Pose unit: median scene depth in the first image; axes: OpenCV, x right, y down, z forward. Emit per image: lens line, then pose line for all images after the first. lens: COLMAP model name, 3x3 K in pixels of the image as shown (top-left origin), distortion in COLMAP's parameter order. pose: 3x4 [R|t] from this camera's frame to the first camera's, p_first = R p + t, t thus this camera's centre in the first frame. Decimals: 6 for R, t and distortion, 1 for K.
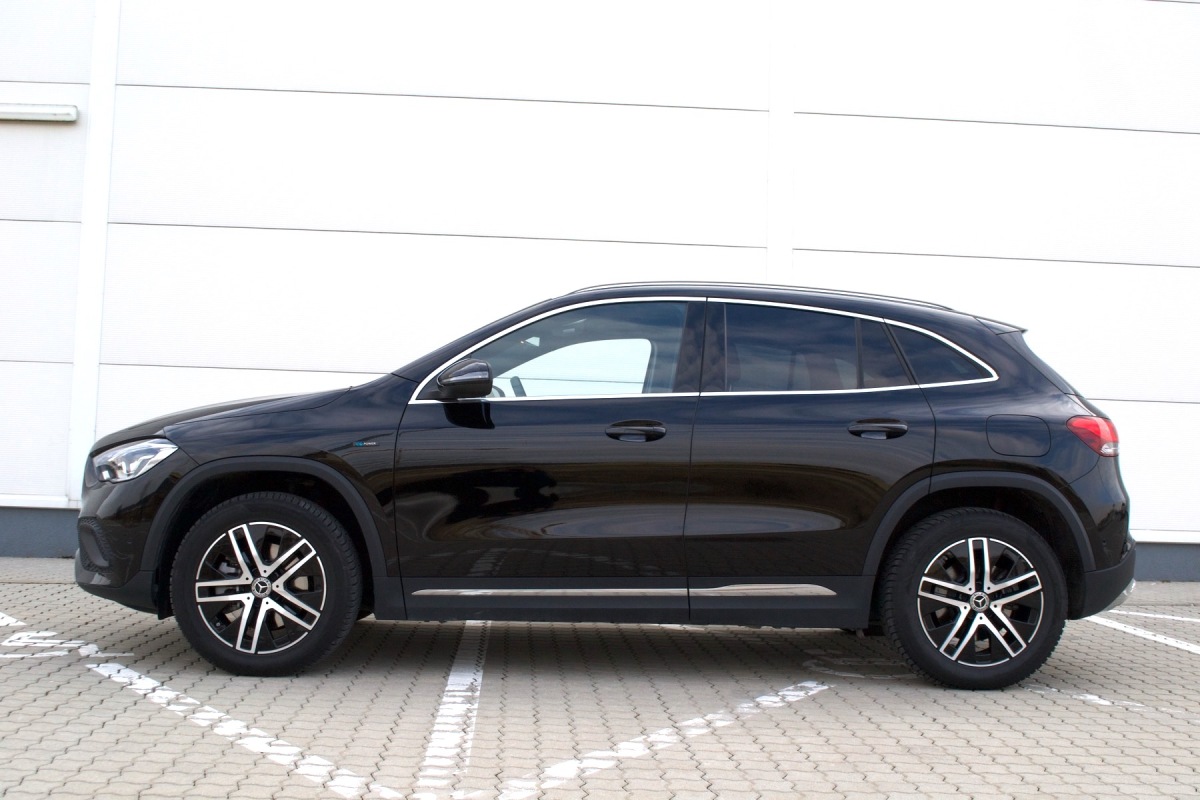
lens RADIAL K [[1362.8, 0, 597.3], [0, 1362.8, 418.6], [0, 0, 1]] dist [-0.069667, -0.007408]
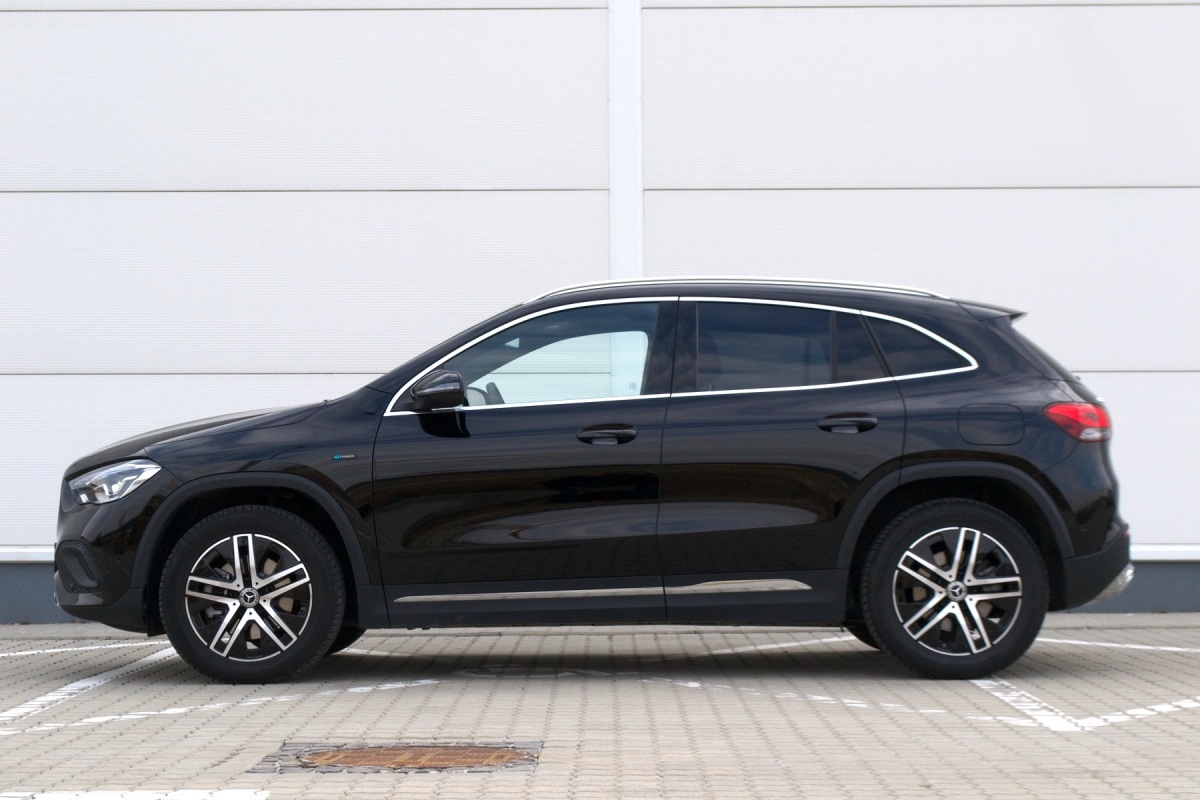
lens RADIAL K [[2545.9, 0, 600.0], [0, 2545.9, 400.0], [0, 0, 1]] dist [0.004704, 0.061158]
pose [[0.997706, -0.038326, -0.055803, 0.128992], [0.038306, 0.999265, -0.001432, -0.013872], [0.055817, -0.000709, 0.998441, -0.891362]]
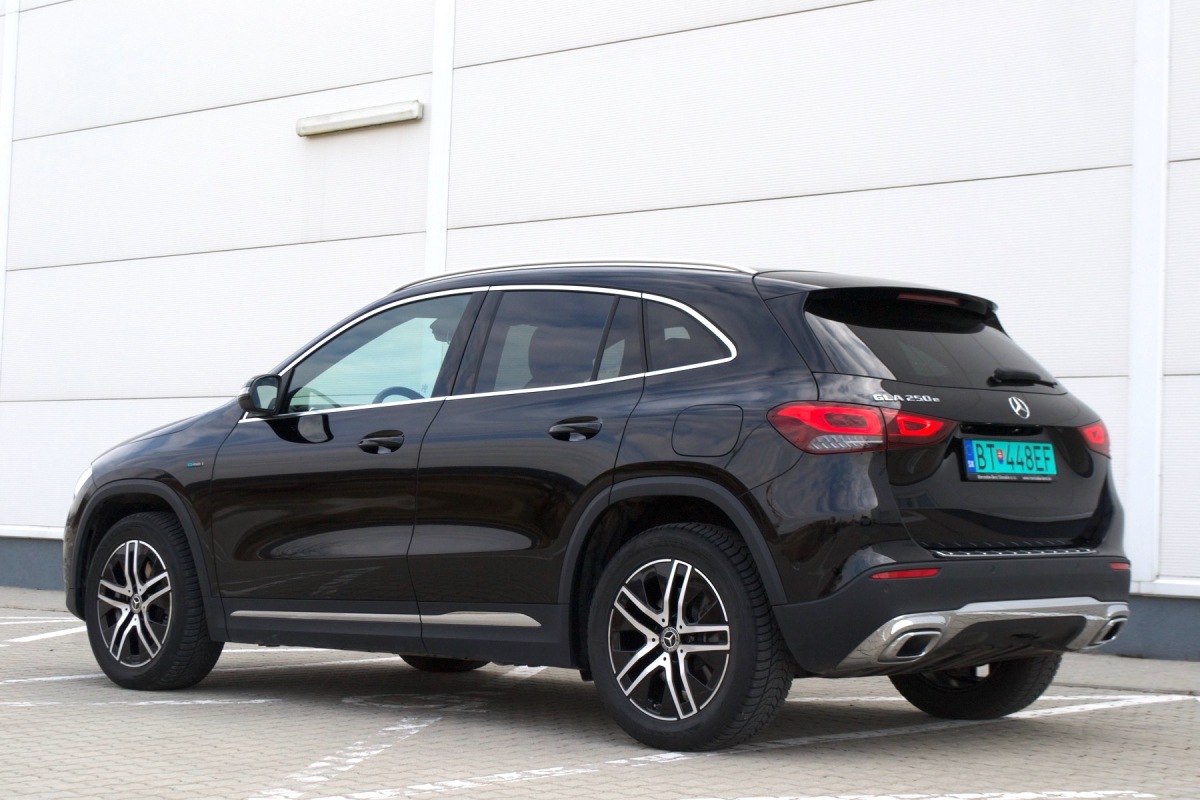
lens RADIAL K [[2183.7, 0, 600.0], [0, 2183.7, 400.0], [0, 0, 1]] dist [0.043978, -0.085747]
pose [[0.715299, -0.049487, -0.697064, 1.152785], [0.037774, 0.998769, -0.032144, 0.033406], [0.697797, -0.003339, 0.716288, 0.046638]]
